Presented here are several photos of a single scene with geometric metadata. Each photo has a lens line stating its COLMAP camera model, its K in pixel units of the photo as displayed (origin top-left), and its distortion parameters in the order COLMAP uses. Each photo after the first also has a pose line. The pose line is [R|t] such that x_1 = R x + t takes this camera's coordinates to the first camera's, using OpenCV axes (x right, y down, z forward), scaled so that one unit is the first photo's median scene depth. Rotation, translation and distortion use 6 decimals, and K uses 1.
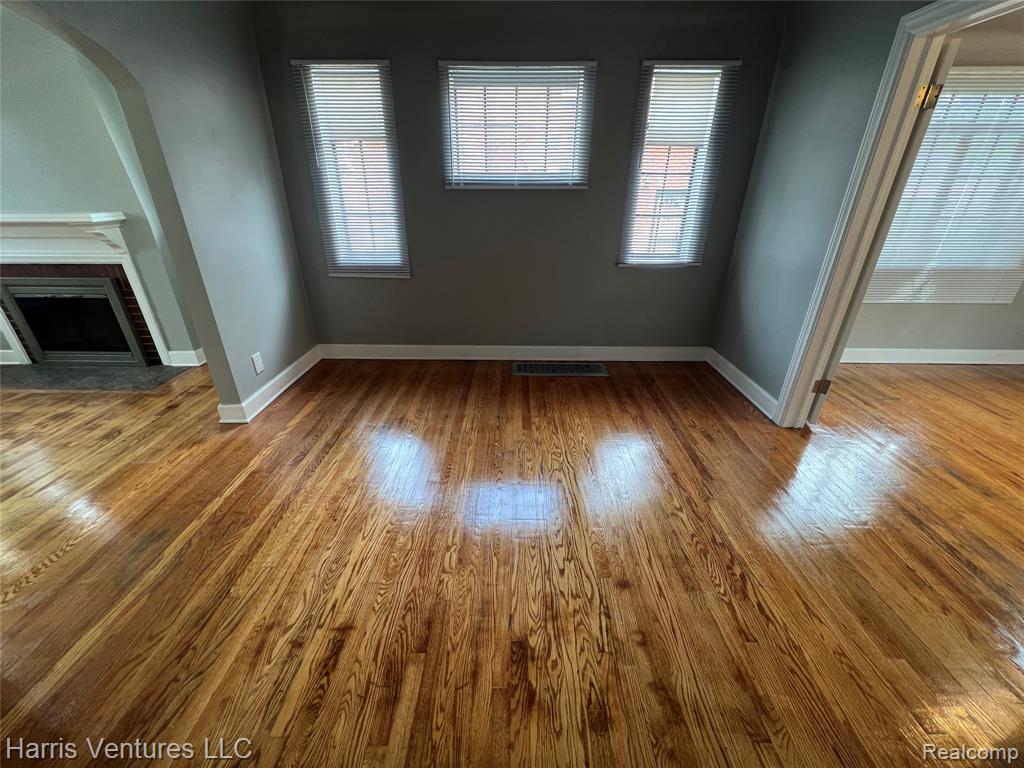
lens RADIAL K [[410.2, 0, 512.0], [0, 410.2, 380.9], [0, 0, 1]] dist [-0.001512, 0.001021]
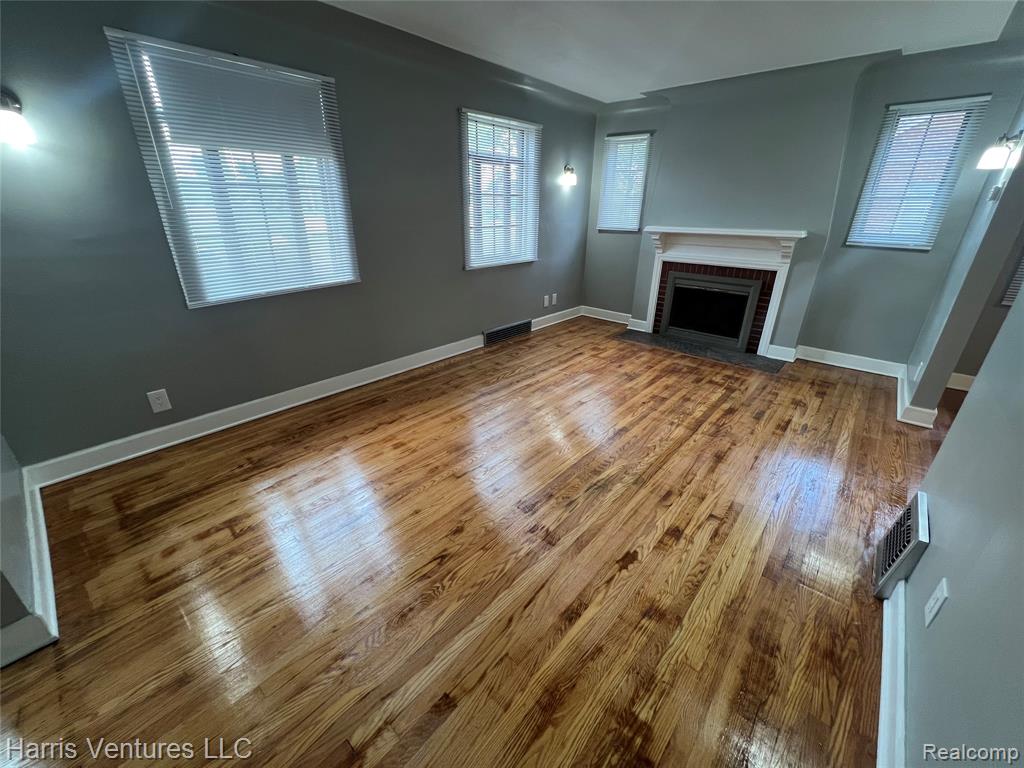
lens RADIAL K [[410.2, 0, 509.0], [0, 410.2, 384.7], [0, 0, 1]] dist [-0.001512, 0.001021]
pose [[0.753911, 0.262996, -0.602039, -0.936889], [-0.285411, 0.956498, 0.060430, 0.263689], [0.591742, 0.126270, 0.796177, -0.559924]]
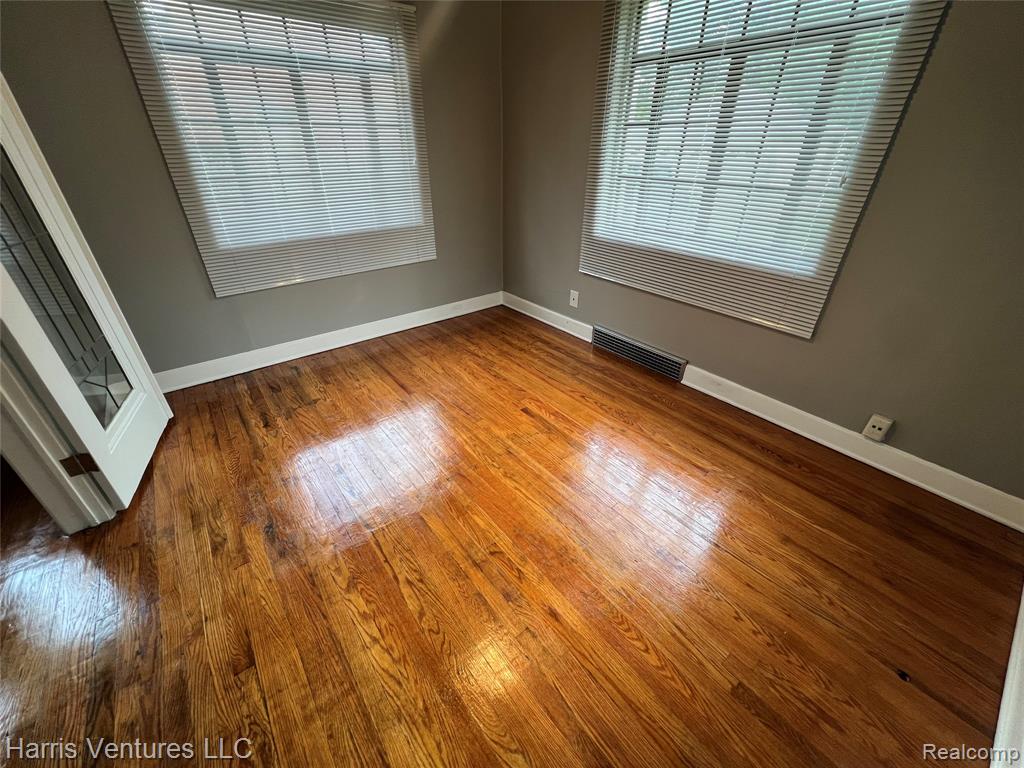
lens RADIAL K [[410.2, 0, 510.5], [0, 410.2, 378.3], [0, 0, 1]] dist [-0.001512, 0.001021]
pose [[0.775512, -0.316530, 0.546251, 0.996651], [0.269986, 0.948401, 0.166261, -0.039937], [-0.570691, 0.018543, 0.820955, 0.101901]]
